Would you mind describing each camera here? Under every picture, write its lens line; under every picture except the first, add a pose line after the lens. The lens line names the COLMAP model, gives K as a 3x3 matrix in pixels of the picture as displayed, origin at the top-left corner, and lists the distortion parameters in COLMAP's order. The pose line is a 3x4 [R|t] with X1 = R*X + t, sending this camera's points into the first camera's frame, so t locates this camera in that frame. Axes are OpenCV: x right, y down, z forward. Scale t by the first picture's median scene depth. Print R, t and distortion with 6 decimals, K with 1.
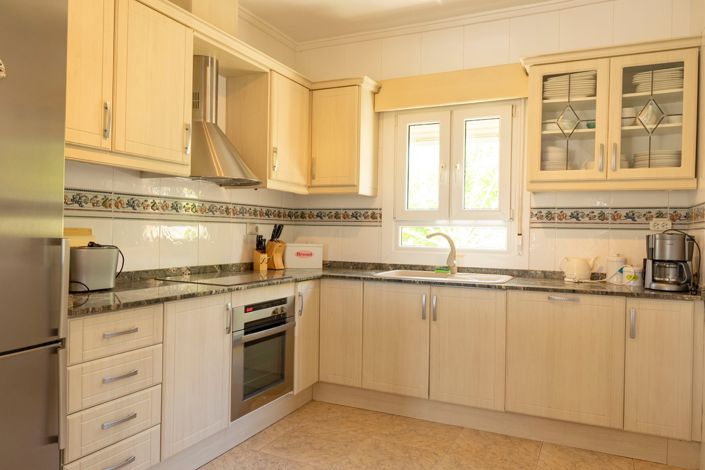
lens RADIAL K [[499.7, 0, 347.8], [0, 499.7, 233.9], [0, 0, 1]] dist [-0.008571, -0.003589]
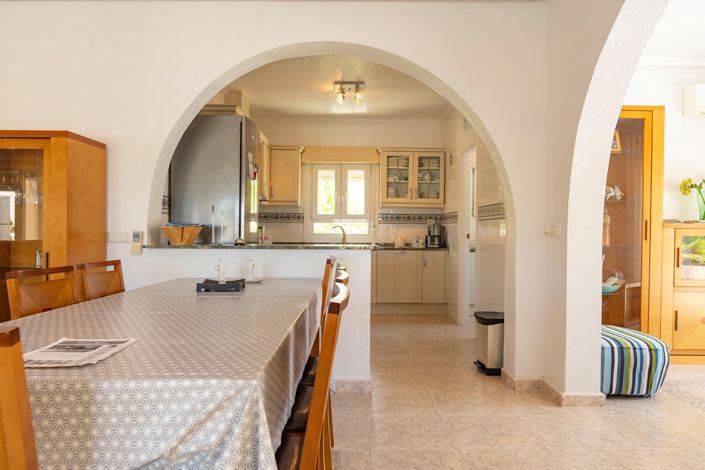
lens RADIAL K [[499.7, 0, 347.8], [0, 499.7, 233.9], [0, 0, 1]] dist [-0.008571, -0.003589]
pose [[0.900926, -0.011686, 0.433815, -0.765178], [0.009271, 0.999928, 0.007683, 0.017231], [-0.433874, -0.002900, 0.900969, -0.975412]]
